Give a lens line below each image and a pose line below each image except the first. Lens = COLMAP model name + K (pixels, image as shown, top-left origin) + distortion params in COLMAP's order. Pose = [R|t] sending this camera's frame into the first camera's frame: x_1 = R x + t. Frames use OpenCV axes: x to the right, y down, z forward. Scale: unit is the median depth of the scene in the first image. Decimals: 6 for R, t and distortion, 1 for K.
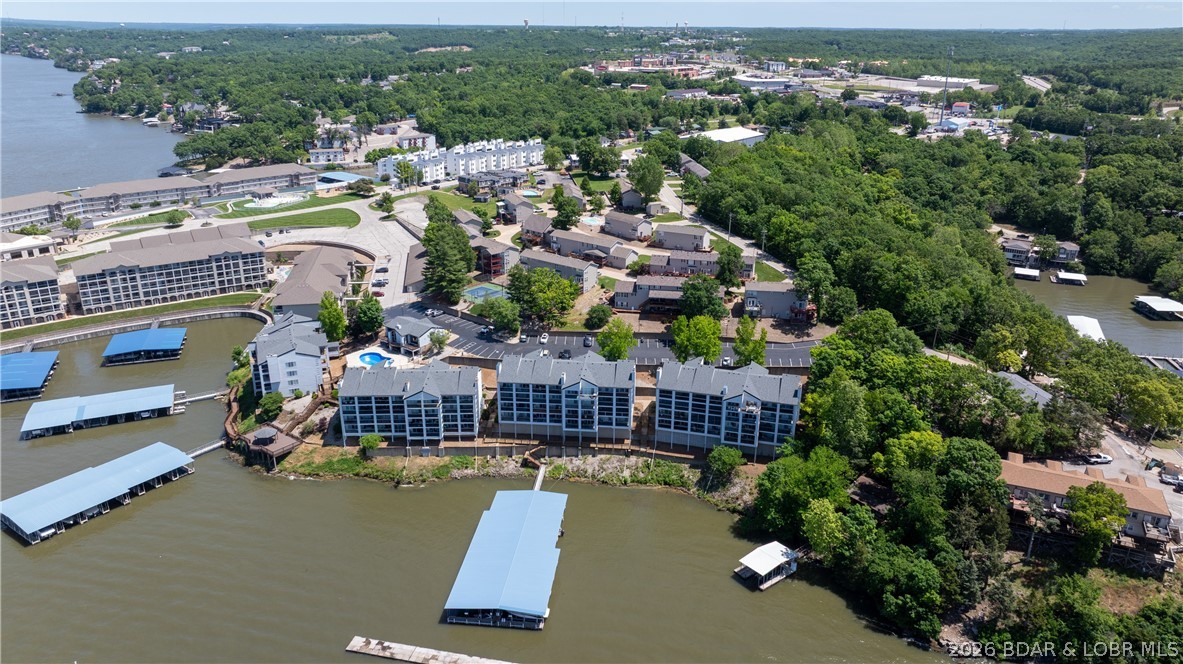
lens RADIAL K [[830.1, 0, 598.2], [0, 830.1, 327.7], [0, 0, 1]] dist [-0.037328, 0.036642]
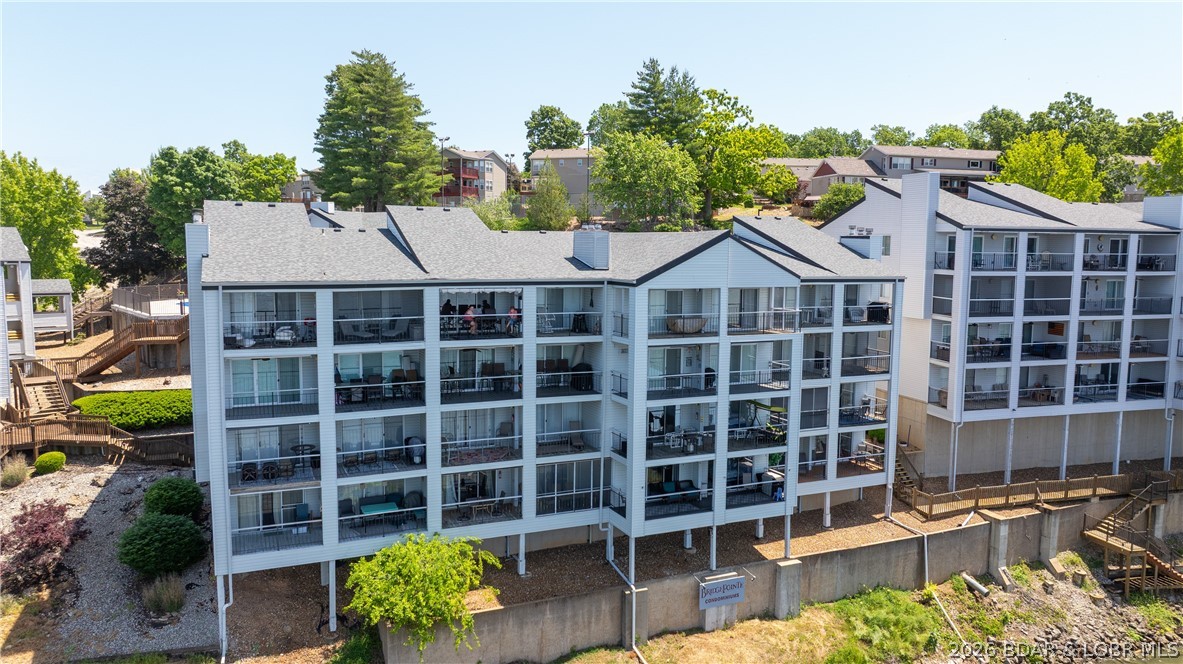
lens RADIAL K [[830.1, 0, 598.2], [0, 830.1, 327.7], [0, 0, 1]] dist [-0.037328, 0.036642]
pose [[0.931459, -0.035120, 0.362148, -0.212775], [0.125586, 0.965194, -0.229411, 0.093138], [-0.341486, 0.259168, 0.903448, 0.594584]]
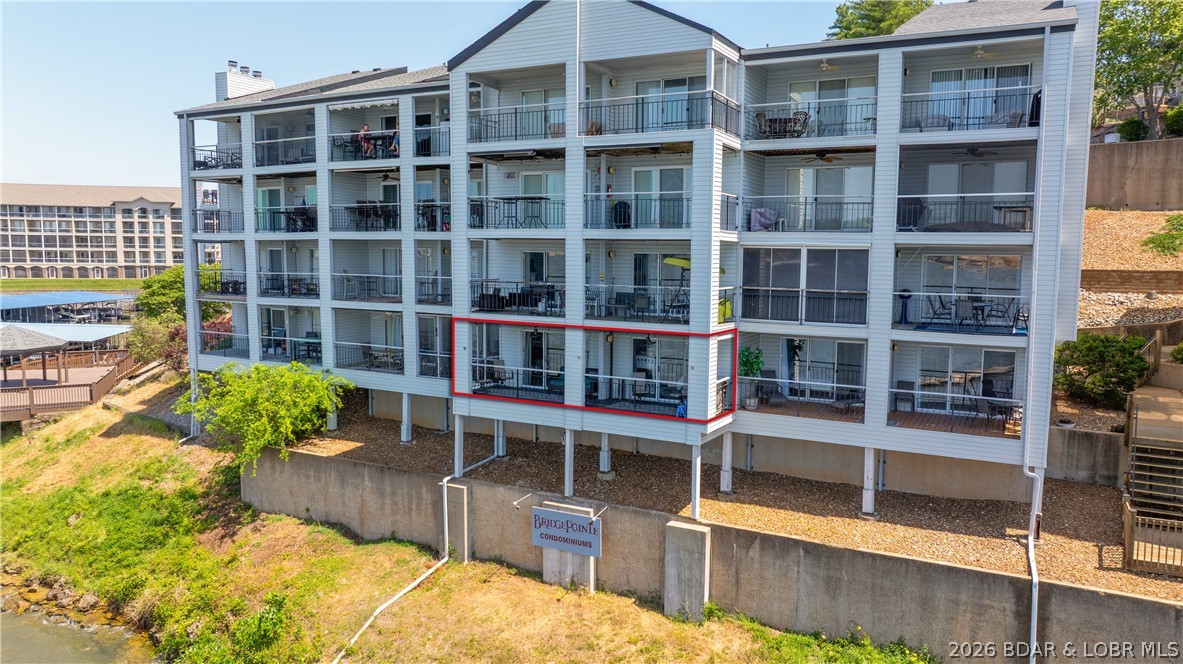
lens RADIAL K [[830.1, 0, 598.2], [0, 830.1, 327.7], [0, 0, 1]] dist [-0.037328, 0.036642]
pose [[0.862862, 0.048191, -0.503136, -0.103847], [-0.178973, 0.960081, -0.214974, 0.103526], [0.472691, 0.275541, 0.837042, 0.639892]]
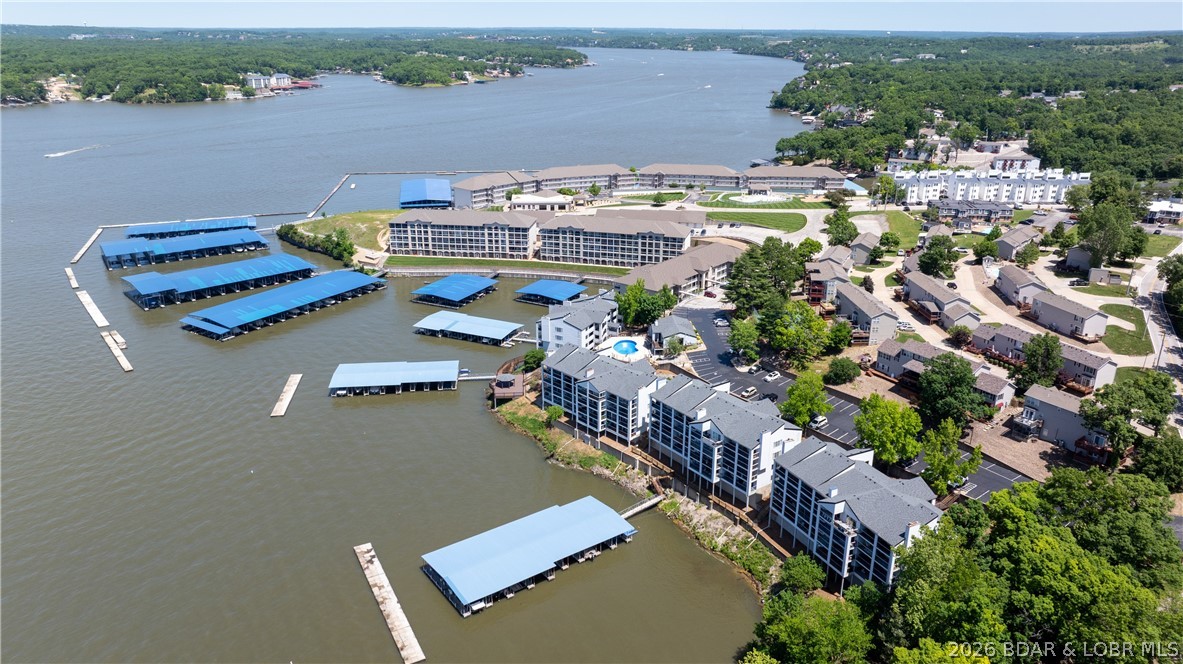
lens RADIAL K [[830.1, 0, 598.2], [0, 830.1, 327.7], [0, 0, 1]] dist [-0.037328, 0.036642]
pose [[0.660829, 0.249141, -0.707979, 0.359509], [-0.255739, 0.961593, 0.099682, -0.065715], [0.705623, 0.115186, 0.699163, 0.192032]]
